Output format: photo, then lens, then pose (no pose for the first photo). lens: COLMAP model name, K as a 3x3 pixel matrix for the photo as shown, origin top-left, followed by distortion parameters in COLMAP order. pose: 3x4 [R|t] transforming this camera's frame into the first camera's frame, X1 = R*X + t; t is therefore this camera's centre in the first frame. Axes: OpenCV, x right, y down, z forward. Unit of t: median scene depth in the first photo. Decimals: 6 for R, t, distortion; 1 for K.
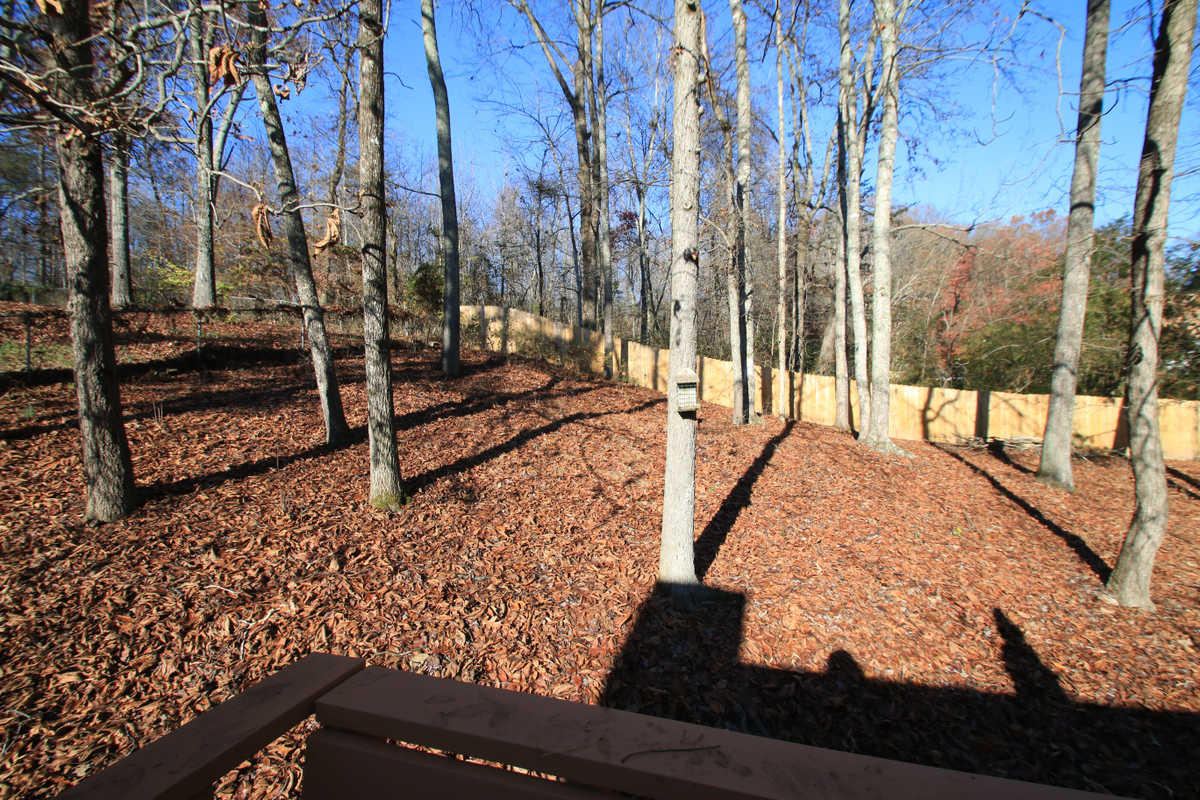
lens RADIAL K [[559.7, 0, 601.9], [0, 559.7, 404.1], [0, 0, 1]] dist [0.021474, -0.022555]
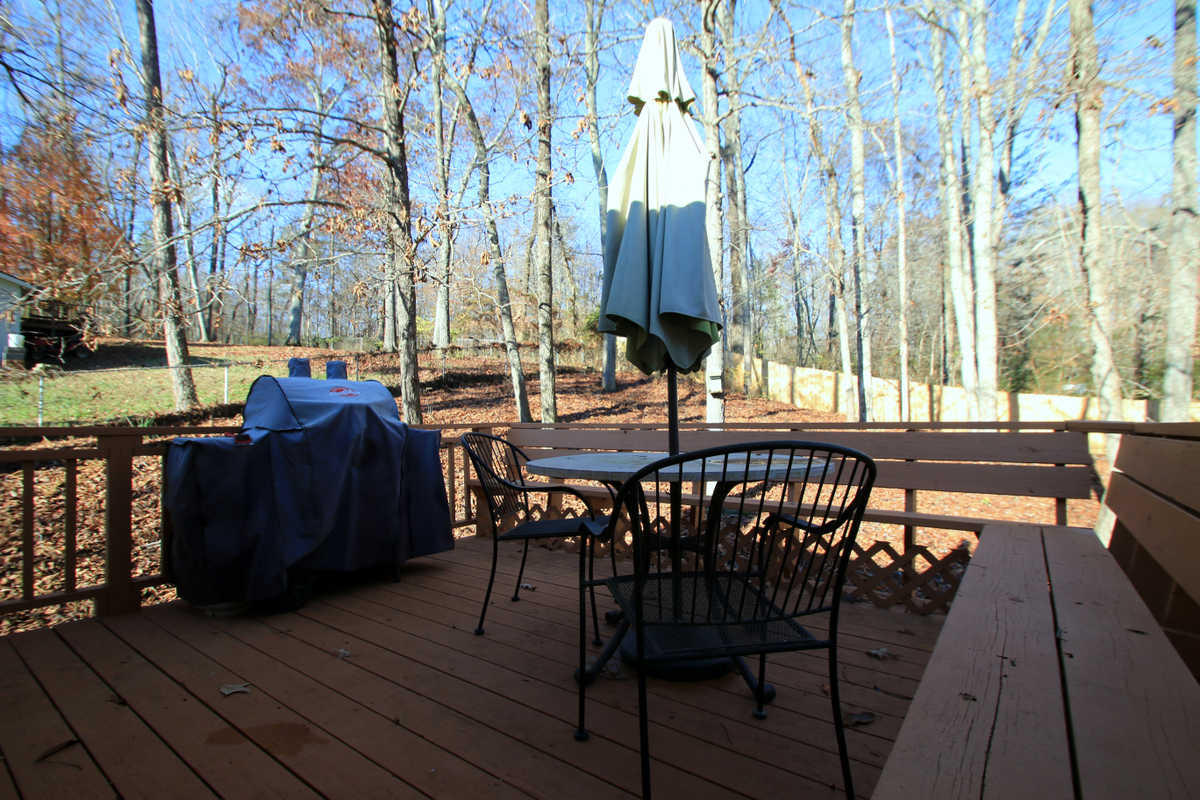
lens RADIAL K [[559.7, 0, 601.9], [0, 559.7, 404.1], [0, 0, 1]] dist [0.021474, -0.022555]
pose [[0.950013, -0.011987, -0.311982, 0.102969], [-0.003673, 0.998764, -0.049559, 0.037902], [0.312190, 0.048228, 0.948795, -0.196946]]
